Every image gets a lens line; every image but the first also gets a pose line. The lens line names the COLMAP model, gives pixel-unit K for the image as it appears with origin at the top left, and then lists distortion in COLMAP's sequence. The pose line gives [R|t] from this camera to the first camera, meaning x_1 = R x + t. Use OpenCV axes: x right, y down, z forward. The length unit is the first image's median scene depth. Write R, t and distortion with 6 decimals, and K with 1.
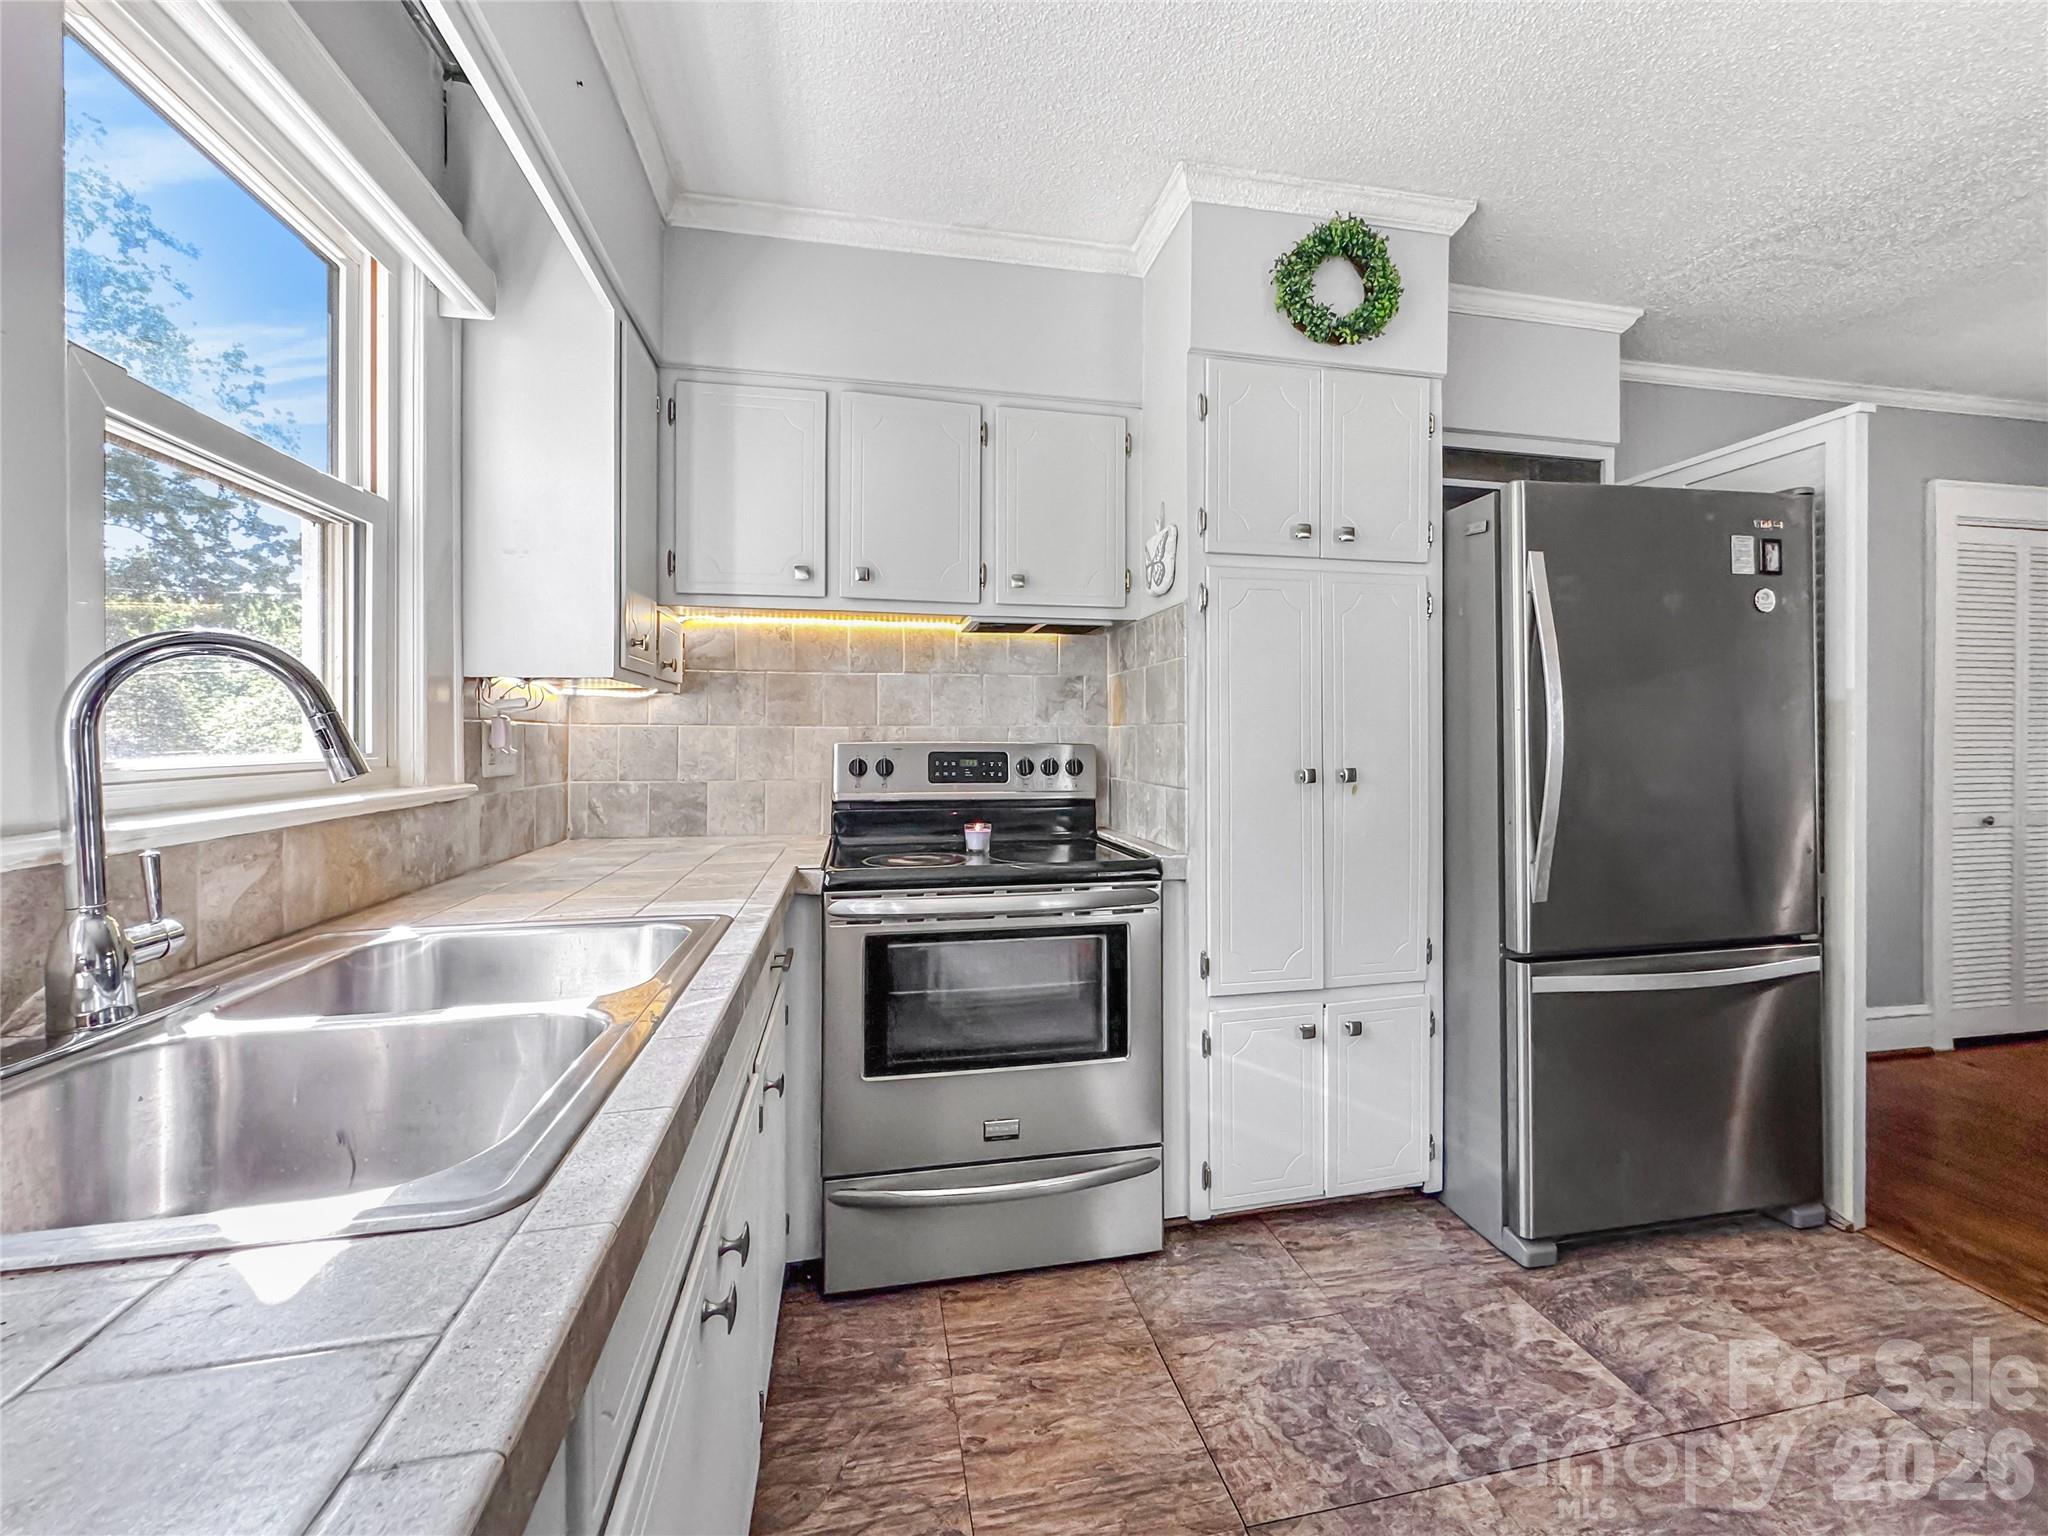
lens RADIAL K [[832.8, 0, 1032.4], [0, 832.8, 743.1], [0, 0, 1]] dist [-0.000314, 0.000225]
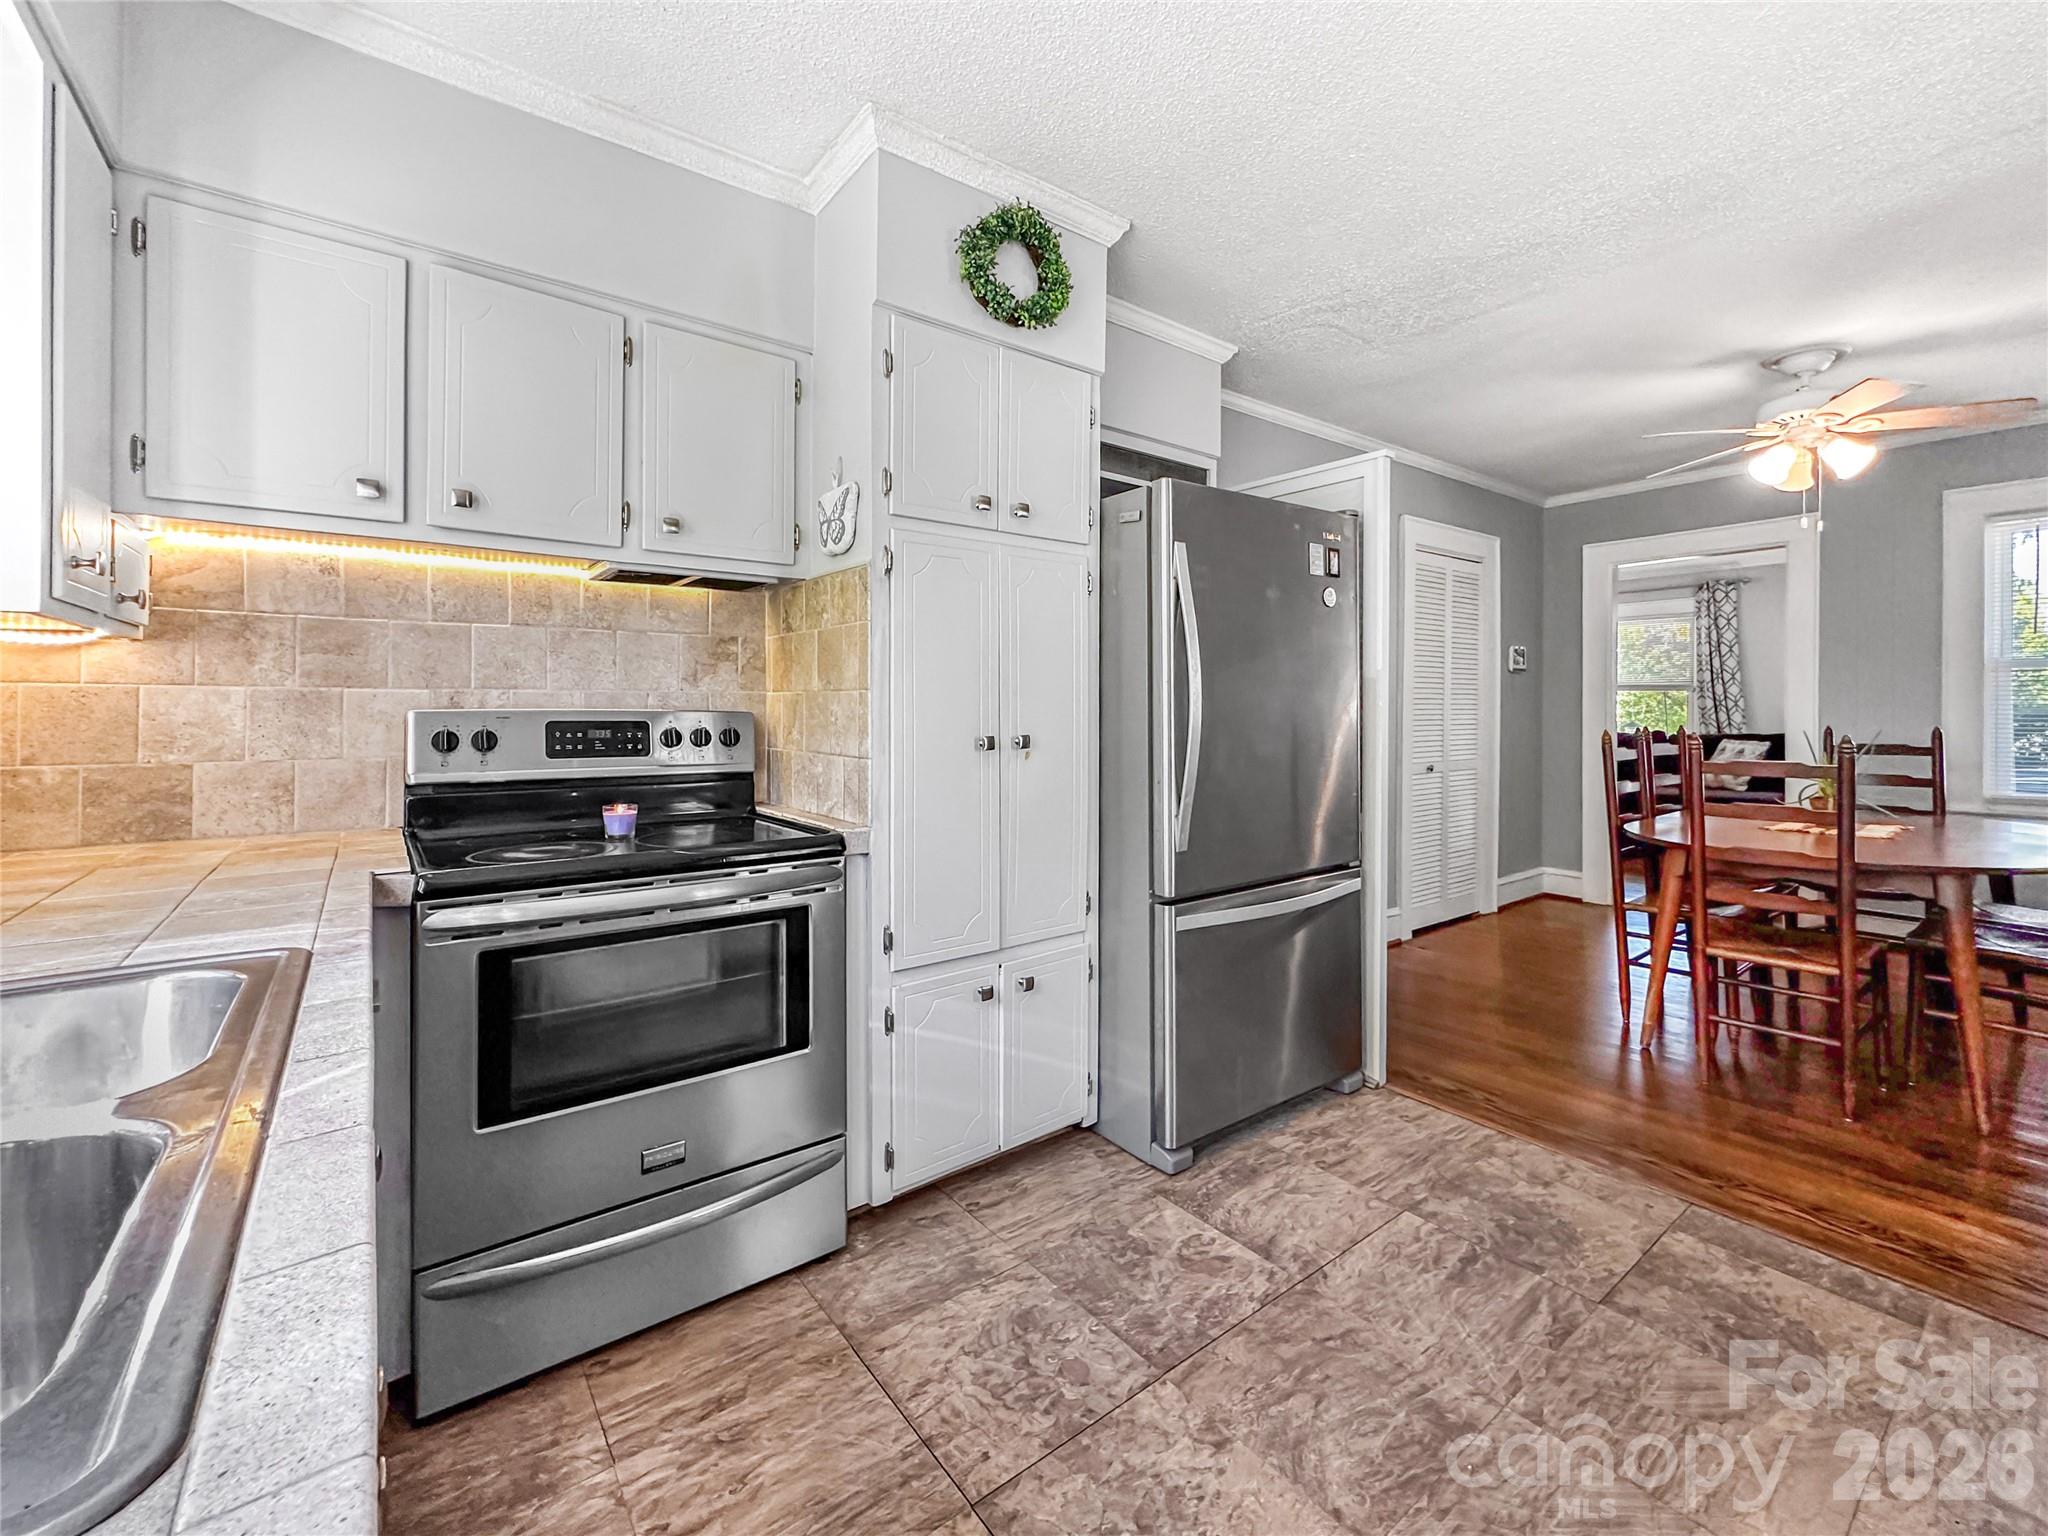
lens RADIAL K [[846.5, 0, 1029.3], [0, 846.5, 711.8], [0, 0, 1]] dist [-0.001150, 0.000360]
pose [[0.903634, 0.000442, 0.428305, -0.068048], [-0.000677, 1.000000, 0.000395, 0.000688], [-0.428305, -0.000646, 0.903634, 0.040529]]
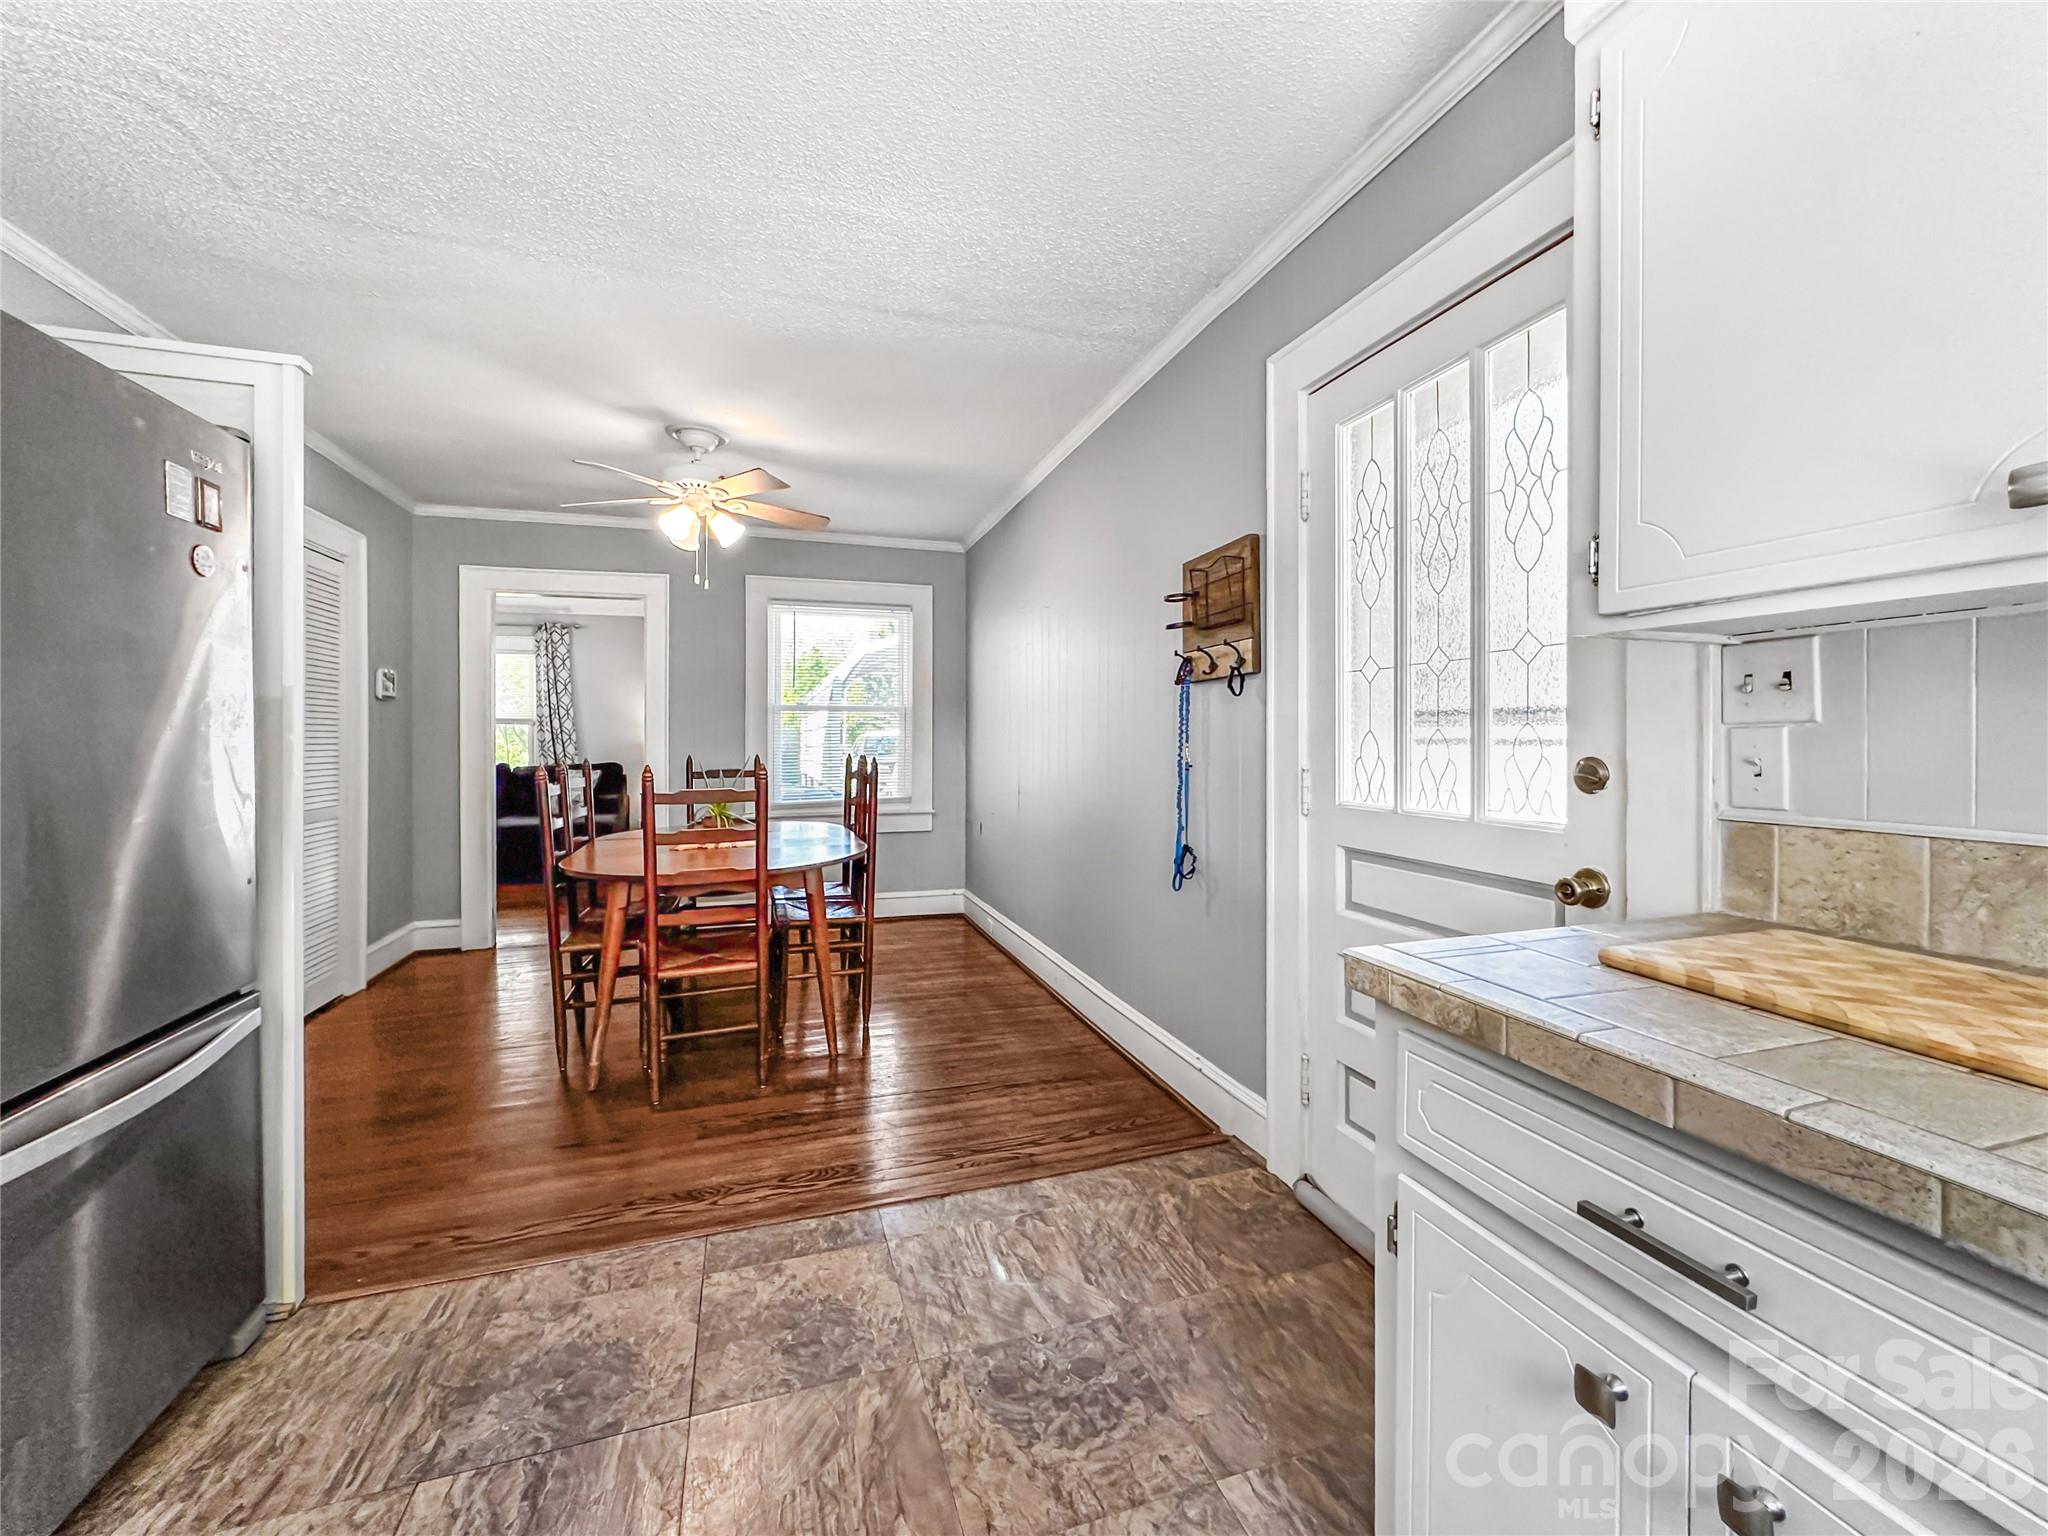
lens RADIAL K [[838.7, 0, 1019.6], [0, 838.7, 745.4], [0, 0, 1]] dist [0.000230, 0.000677]
pose [[-0.108357, -0.005557, 0.994097, 0.037243], [0.008761, 0.999940, 0.006545, -0.001906], [-0.994073, 0.009418, -0.108302, 0.323294]]
